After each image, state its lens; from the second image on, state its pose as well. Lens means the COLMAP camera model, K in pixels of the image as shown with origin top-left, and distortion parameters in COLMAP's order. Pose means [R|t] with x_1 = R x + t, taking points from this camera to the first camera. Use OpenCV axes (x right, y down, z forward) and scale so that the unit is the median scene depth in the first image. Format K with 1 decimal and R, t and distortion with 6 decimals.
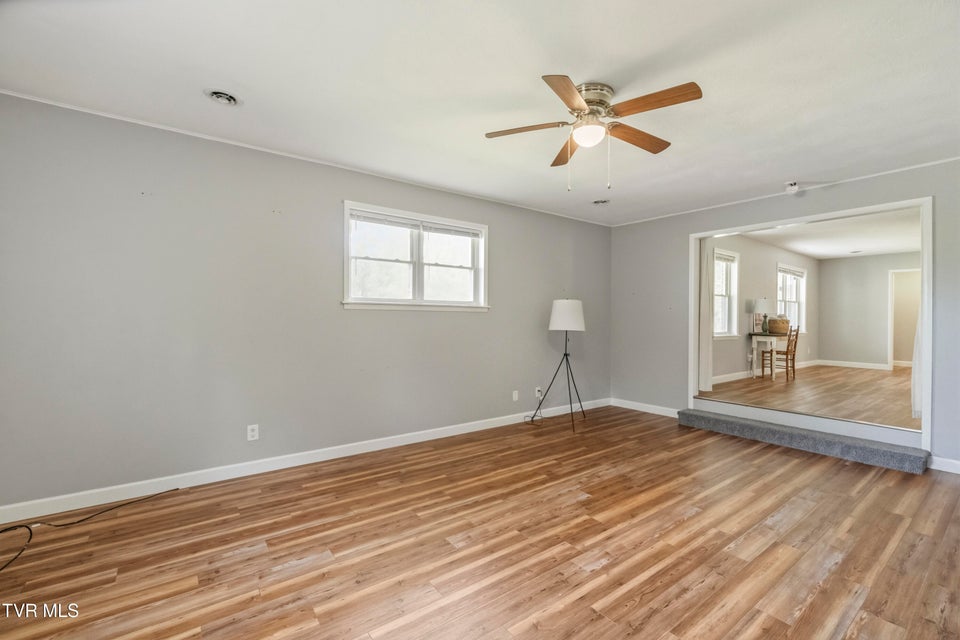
lens RADIAL K [[419.5, 0, 479.9], [0, 419.5, 326.2], [0, 0, 1]] dist [-0.009060, -0.000255]
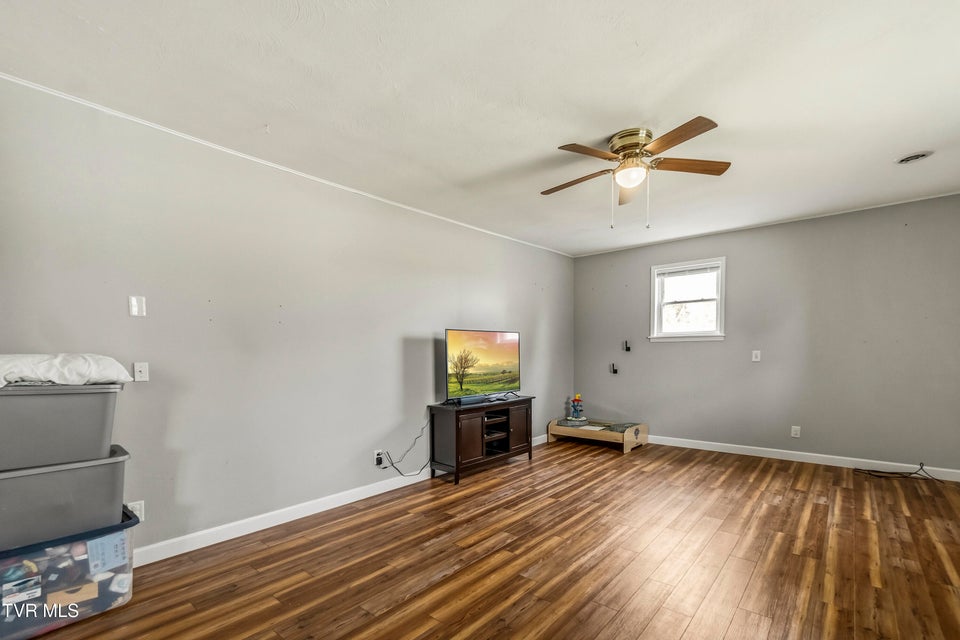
lens RADIAL K [[419.5, 0, 479.9], [0, 419.5, 326.2], [0, 0, 1]] dist [-0.009060, -0.000255]
pose [[-0.978051, -0.008275, -0.208203, 0.873416], [0.001910, 0.998813, -0.048671, -0.020991], [0.208358, -0.048001, -0.976874, 2.022856]]
